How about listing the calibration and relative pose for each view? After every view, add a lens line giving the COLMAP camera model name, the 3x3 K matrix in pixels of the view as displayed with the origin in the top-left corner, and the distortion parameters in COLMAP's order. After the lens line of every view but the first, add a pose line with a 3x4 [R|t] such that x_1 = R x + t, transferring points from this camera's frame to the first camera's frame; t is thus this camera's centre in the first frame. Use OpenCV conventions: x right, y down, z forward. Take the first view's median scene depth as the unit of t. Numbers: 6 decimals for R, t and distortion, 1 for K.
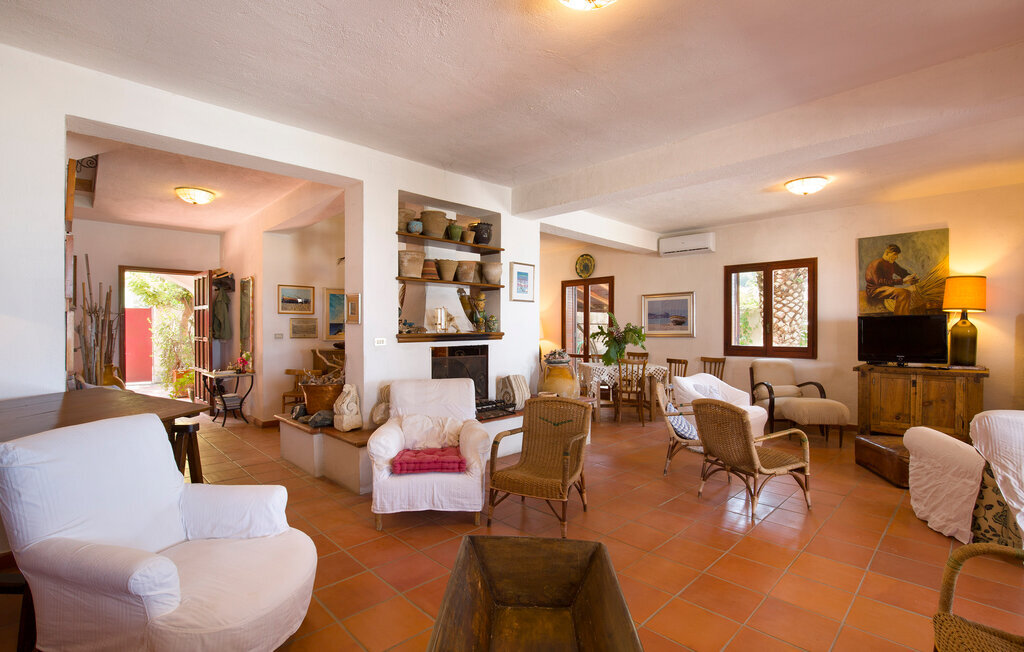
lens RADIAL K [[473.1, 0, 510.4], [0, 473.1, 327.4], [0, 0, 1]] dist [-0.017959, 0.000722]
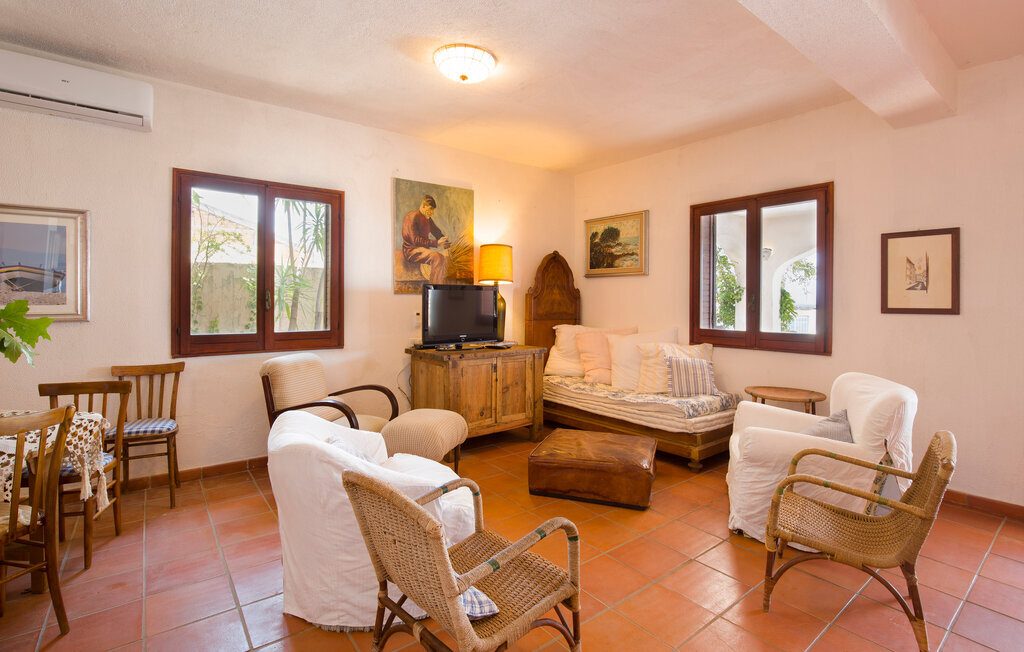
lens RADIAL K [[473.1, 0, 524.9], [0, 473.1, 309.7], [0, 0, 1]] dist [-0.017959, 0.000722]
pose [[0.128632, -0.011774, 0.991622, 0.041433], [-0.001669, 0.999926, 0.012089, 0.006520], [-0.991691, -0.003210, 0.128603, 0.737280]]
